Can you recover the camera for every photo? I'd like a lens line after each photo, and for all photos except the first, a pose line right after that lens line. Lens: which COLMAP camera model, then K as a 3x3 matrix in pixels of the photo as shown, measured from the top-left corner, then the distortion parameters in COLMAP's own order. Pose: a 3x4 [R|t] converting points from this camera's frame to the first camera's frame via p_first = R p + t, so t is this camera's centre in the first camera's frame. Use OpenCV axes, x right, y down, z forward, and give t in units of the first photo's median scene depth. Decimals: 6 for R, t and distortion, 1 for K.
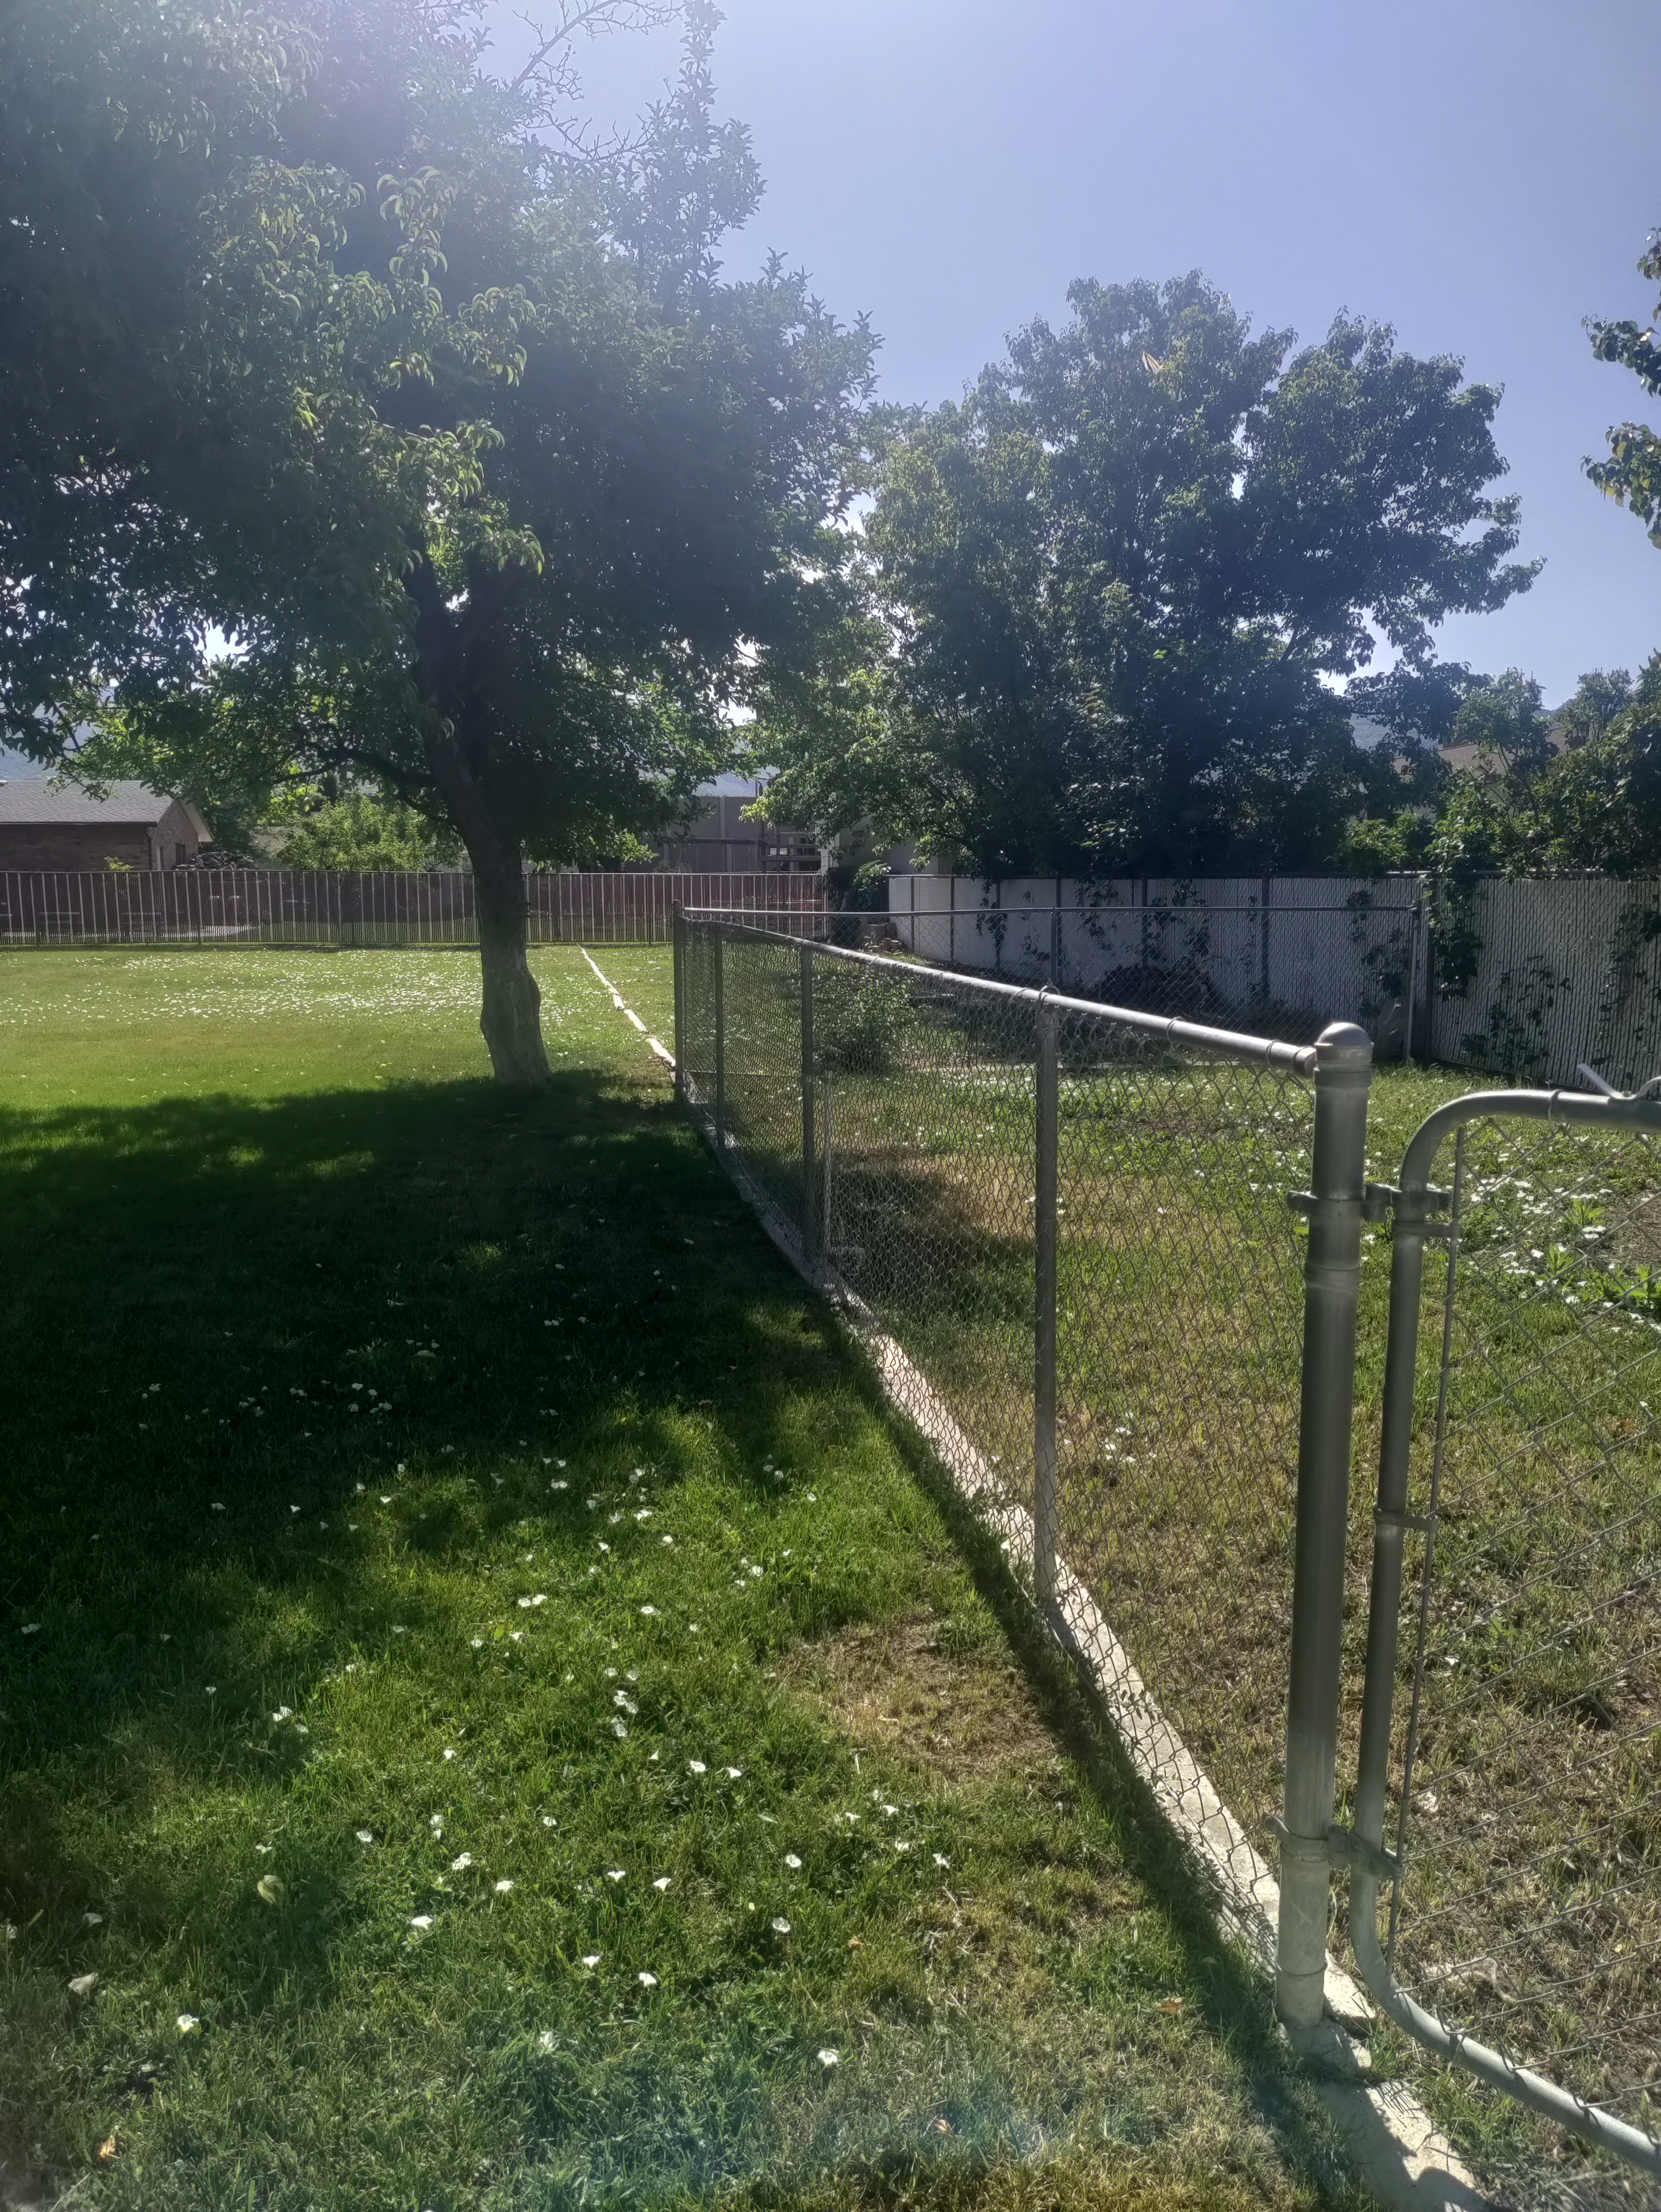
lens RADIAL K [[1597.7, 0, 830.5], [0, 1597.7, 1106.0], [0, 0, 1]] dist [0.040129, -0.066358]
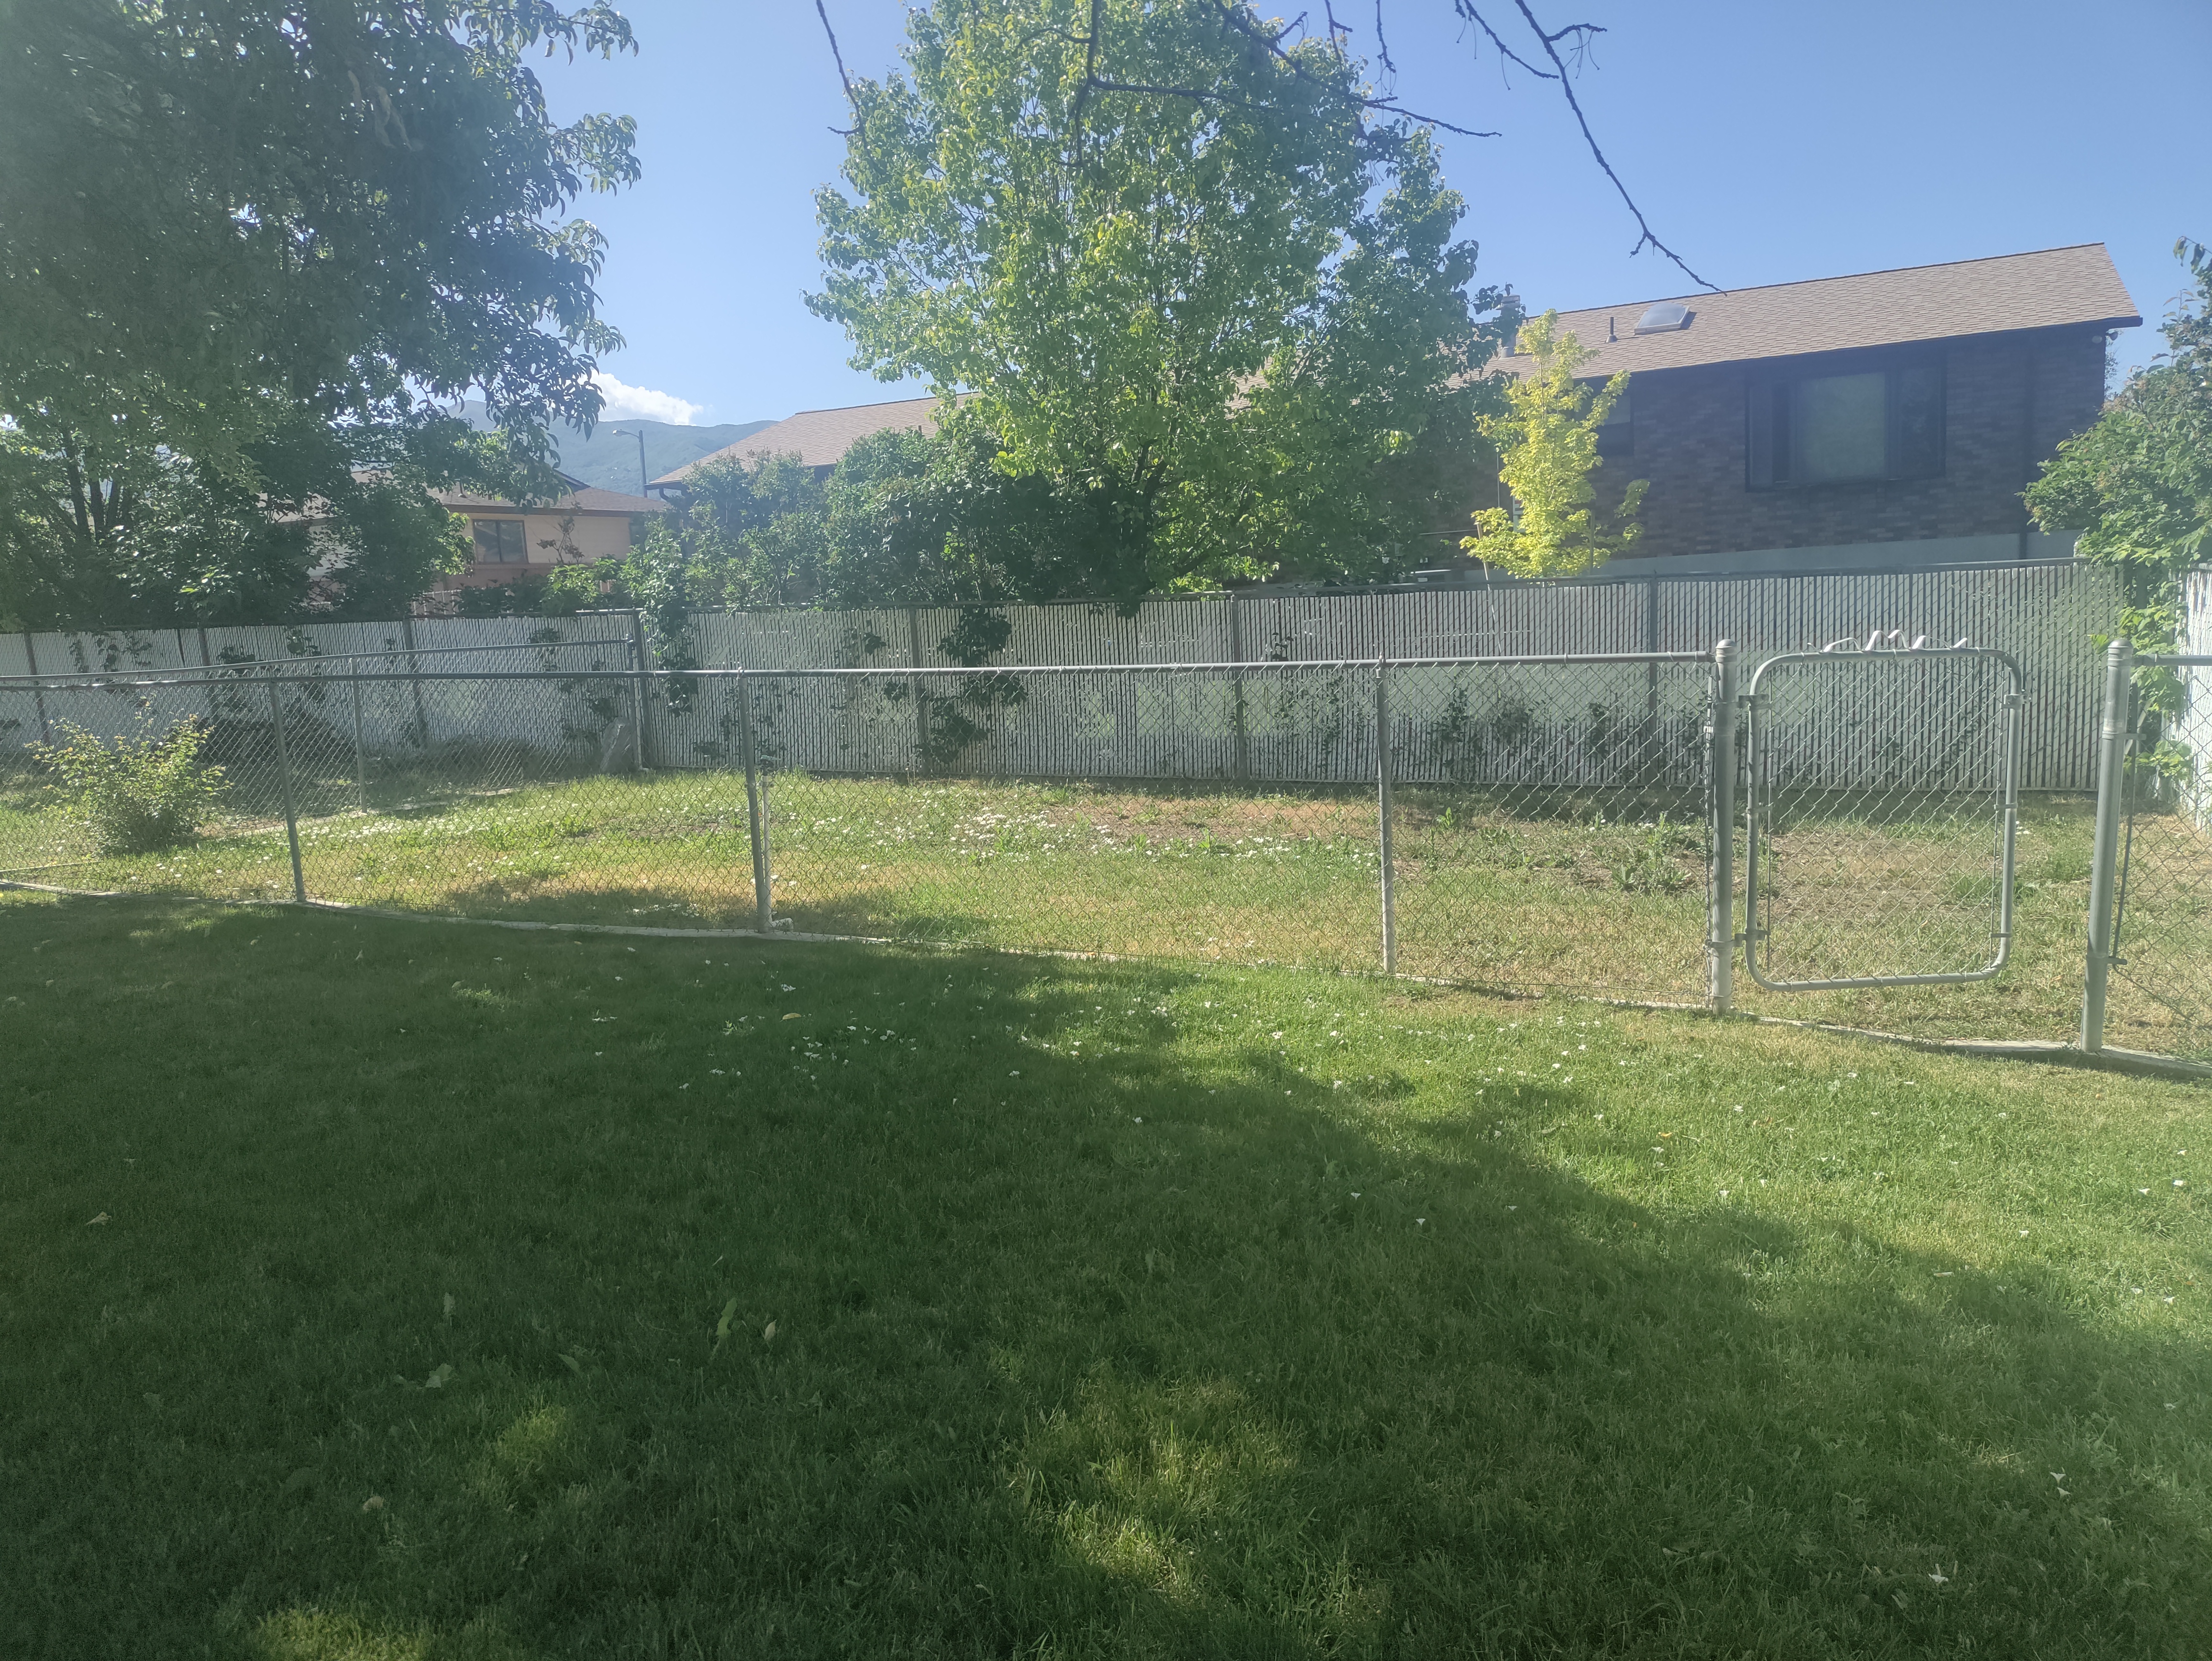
lens RADIAL K [[1597.7, 0, 1106.0], [0, 1597.7, 830.5], [0, 0, 1]] dist [0.040129, -0.066358]
pose [[0.605442, -0.137359, 0.783947, -0.402397], [0.145818, 0.987466, 0.060403, -0.007723], [-0.782417, 0.077743, 0.617883, 0.024070]]
